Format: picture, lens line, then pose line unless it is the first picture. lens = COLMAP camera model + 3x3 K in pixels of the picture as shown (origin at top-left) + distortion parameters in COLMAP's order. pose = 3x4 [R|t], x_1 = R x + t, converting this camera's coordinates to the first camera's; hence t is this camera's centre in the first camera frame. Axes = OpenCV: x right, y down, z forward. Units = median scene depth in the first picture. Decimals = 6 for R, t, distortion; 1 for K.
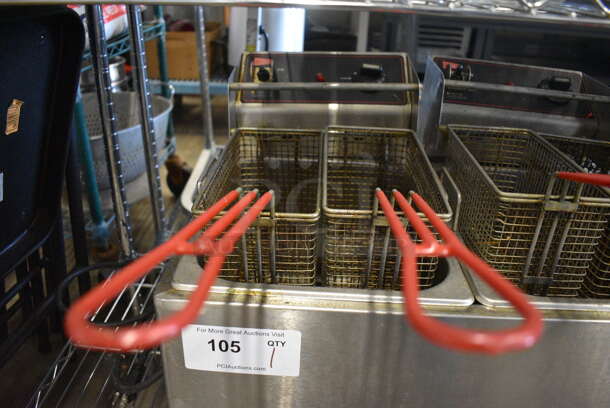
lens RADIAL K [[479.8, 0, 305.0], [0, 479.8, 204.0], [0, 0, 1]] dist [-0.094186, 0.002746]
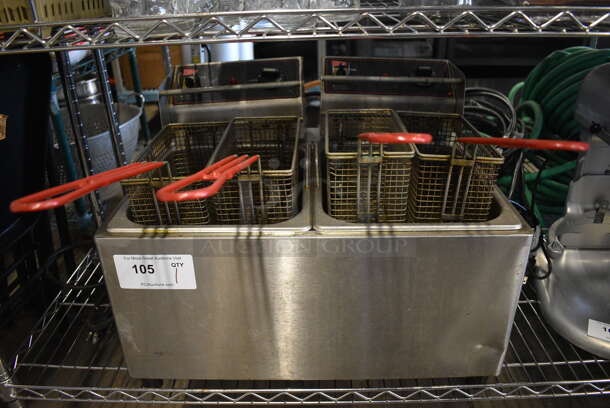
lens RADIAL K [[479.8, 0, 305.0], [0, 479.8, 204.0], [0, 0, 1]] dist [-0.094186, 0.002746]
pose [[0.997876, -0.063979, -0.012232, 0.232189], [0.063989, 0.997951, 0.000426, 0.082087], [0.012180, -0.001207, 0.999925, -0.299859]]
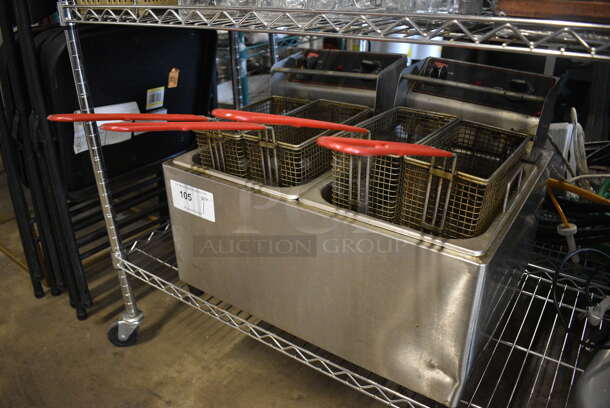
lens RADIAL K [[479.8, 0, 305.0], [0, 479.8, 204.0], [0, 0, 1]] dist [-0.094186, 0.002746]
pose [[0.837364, 0.201135, -0.508298, 0.795942], [-0.200720, 0.978027, 0.056345, 0.078996], [0.508462, 0.054844, 0.859336, -0.278282]]
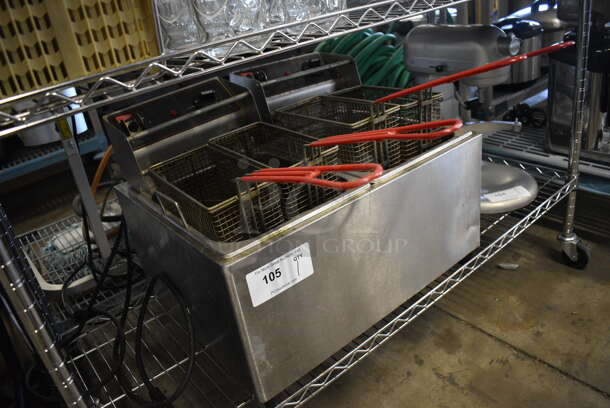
lens RADIAL K [[479.8, 0, 305.0], [0, 479.8, 204.0], [0, 0, 1]] dist [-0.094186, 0.002746]
pose [[0.745022, -0.426698, 0.512709, -0.499230], [0.450161, 0.888836, 0.085593, 0.005555], [-0.492236, 0.167033, 0.854285, -0.258706]]
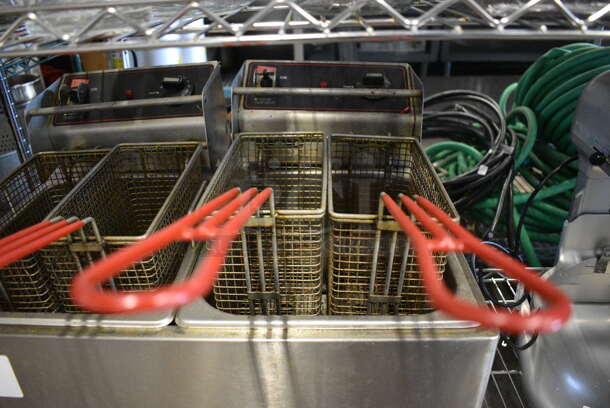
lens RADIAL K [[479.8, 0, 305.0], [0, 479.8, 204.0], [0, 0, 1]] dist [-0.094186, 0.002746]
pose [[0.997824, -0.062884, -0.019836, 0.431945], [0.063156, 0.997914, 0.013408, -0.024598], [0.018951, -0.014632, 0.999713, 0.005642]]
